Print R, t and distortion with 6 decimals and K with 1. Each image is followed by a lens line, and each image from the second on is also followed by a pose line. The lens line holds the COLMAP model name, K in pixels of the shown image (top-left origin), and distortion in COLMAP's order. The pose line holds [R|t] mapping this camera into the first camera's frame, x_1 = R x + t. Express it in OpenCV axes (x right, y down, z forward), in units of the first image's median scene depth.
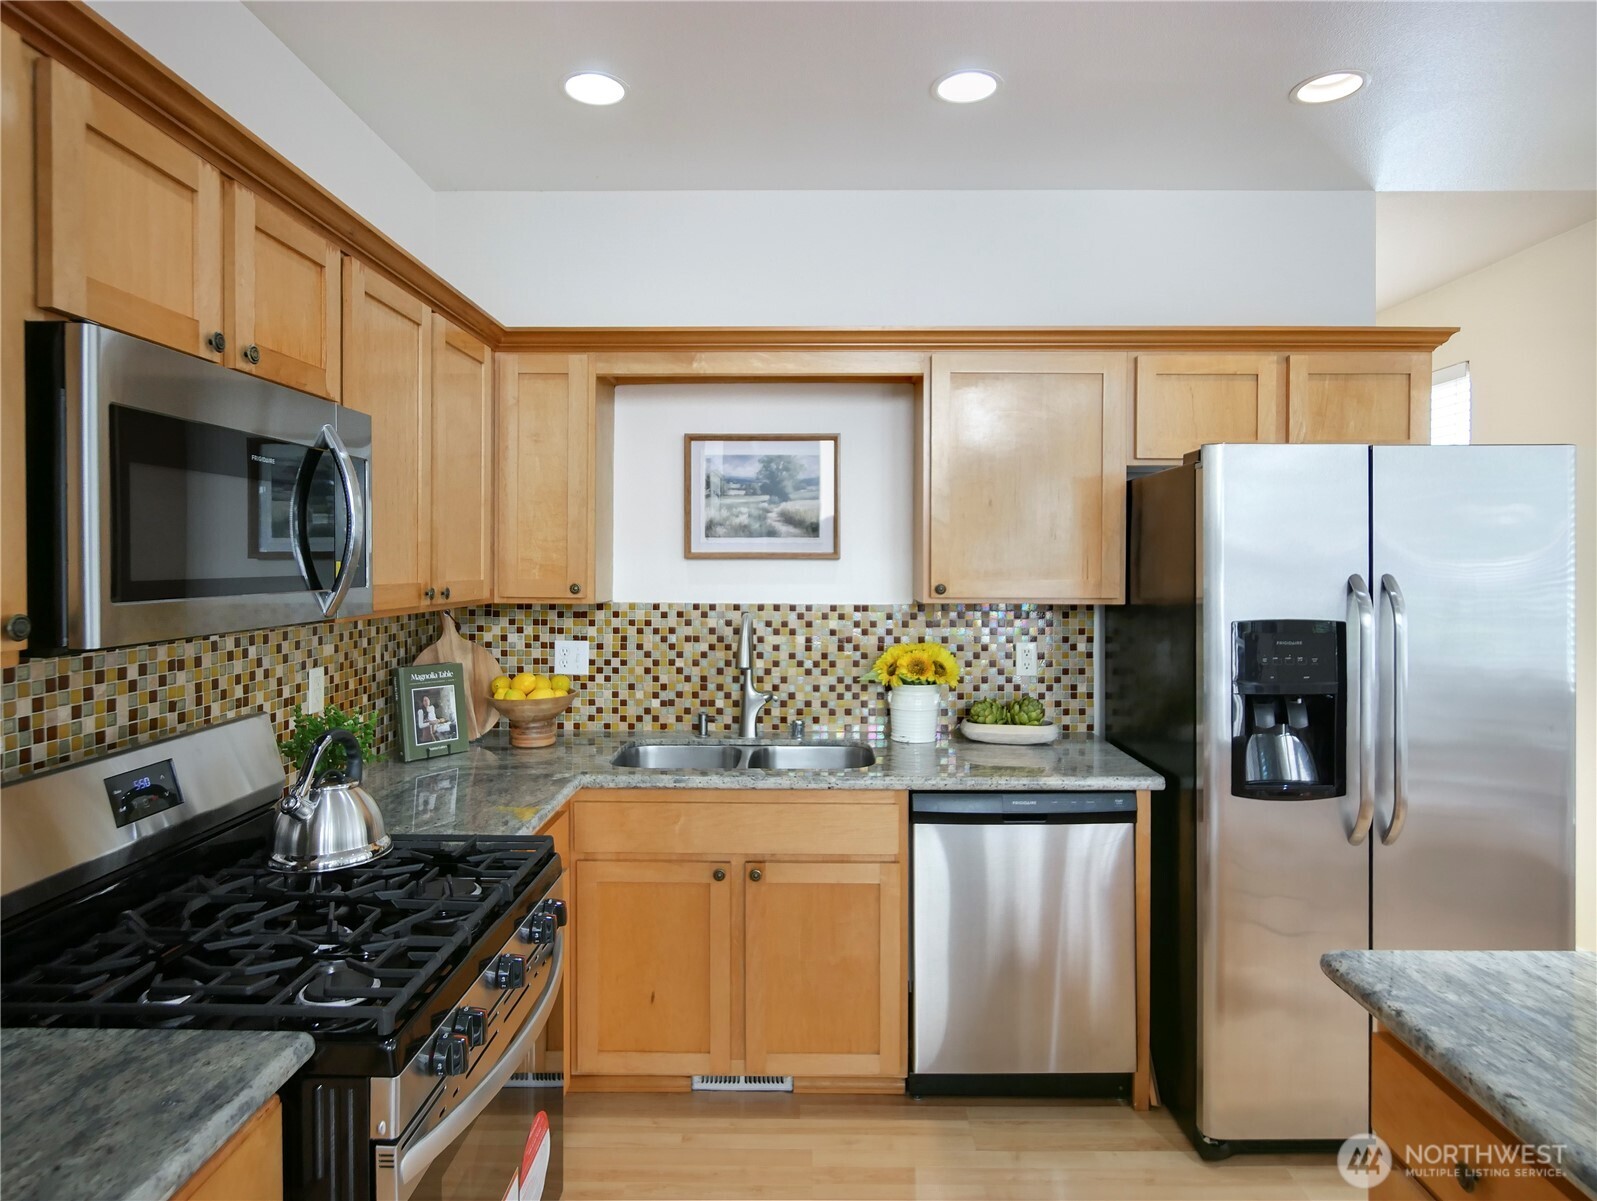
lens RADIAL K [[949.4, 0, 800.1], [0, 949.4, 570.4], [0, 0, 1]] dist [-0.018599, 0.001398]
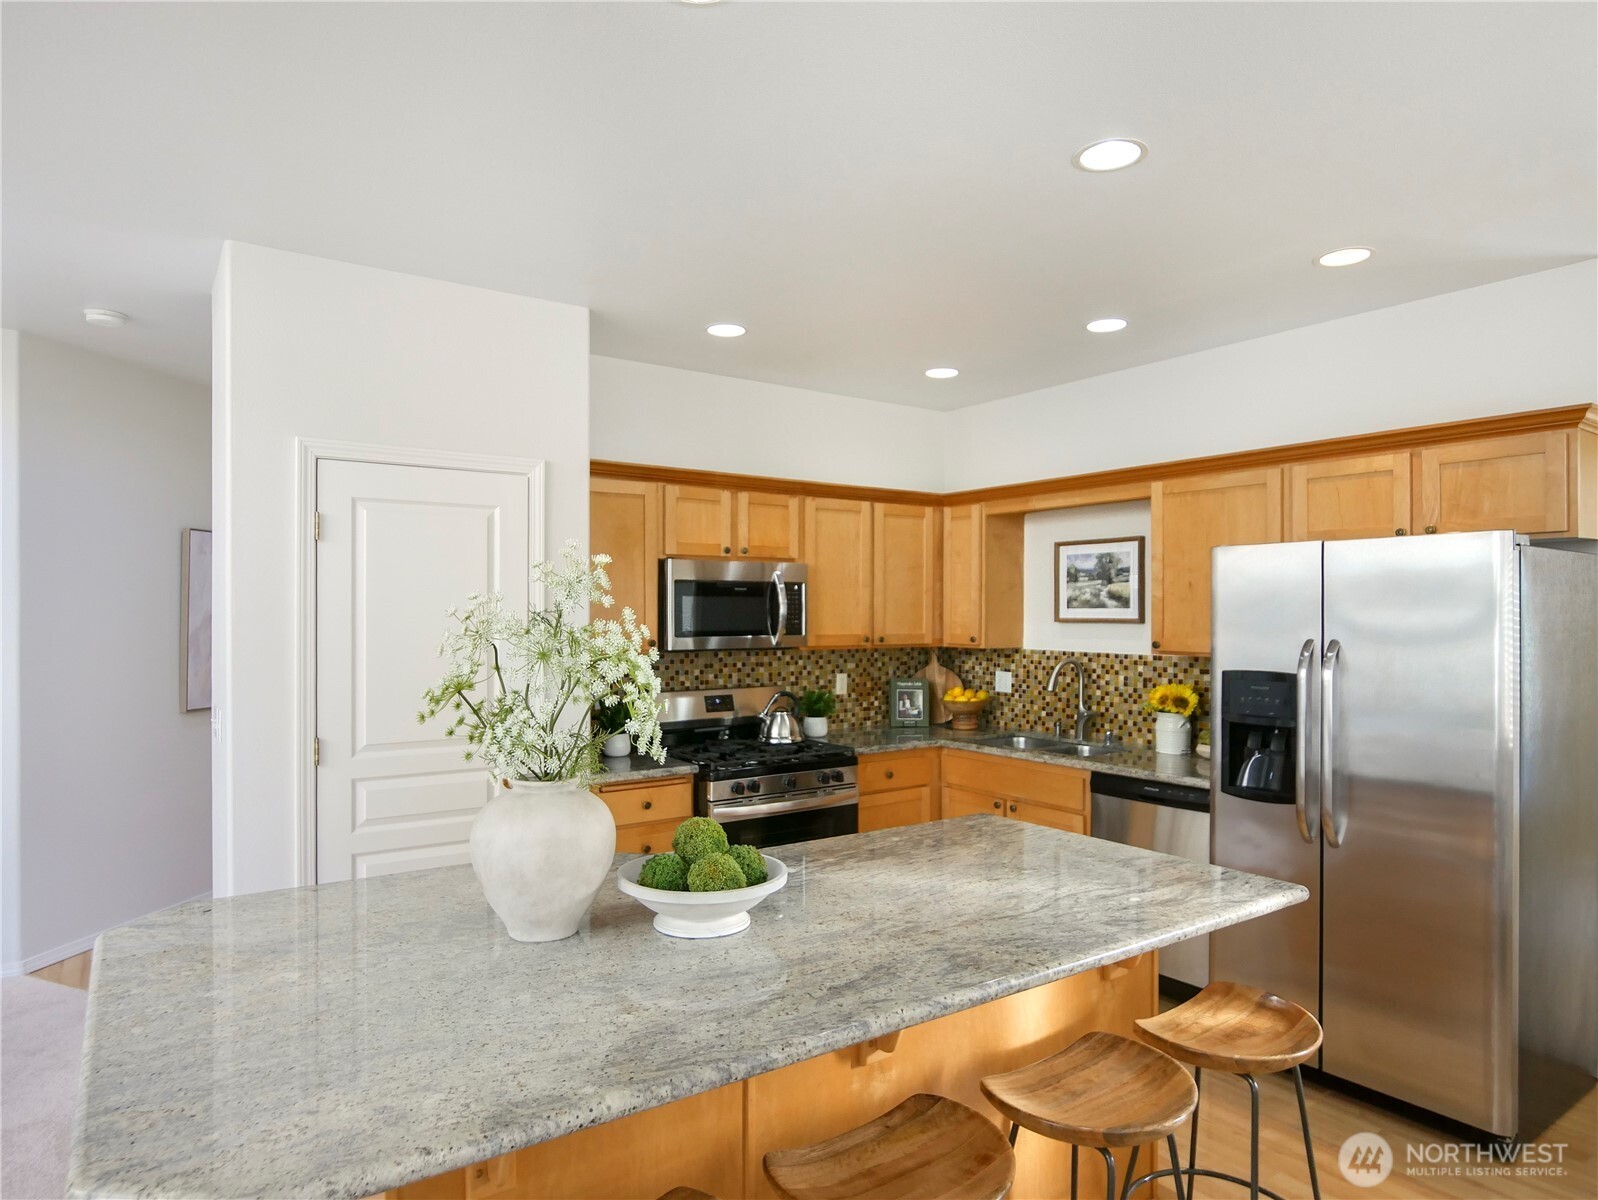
lens RADIAL K [[993.0, 0, 799.0], [0, 993.0, 619.4], [0, 0, 1]] dist [-0.000101, 0.000053]
pose [[0.589973, 0.004284, -0.807411, 0.941398], [-0.008167, 0.999966, -0.000662, -0.012330], [0.807381, 0.006984, 0.589989, -0.301845]]
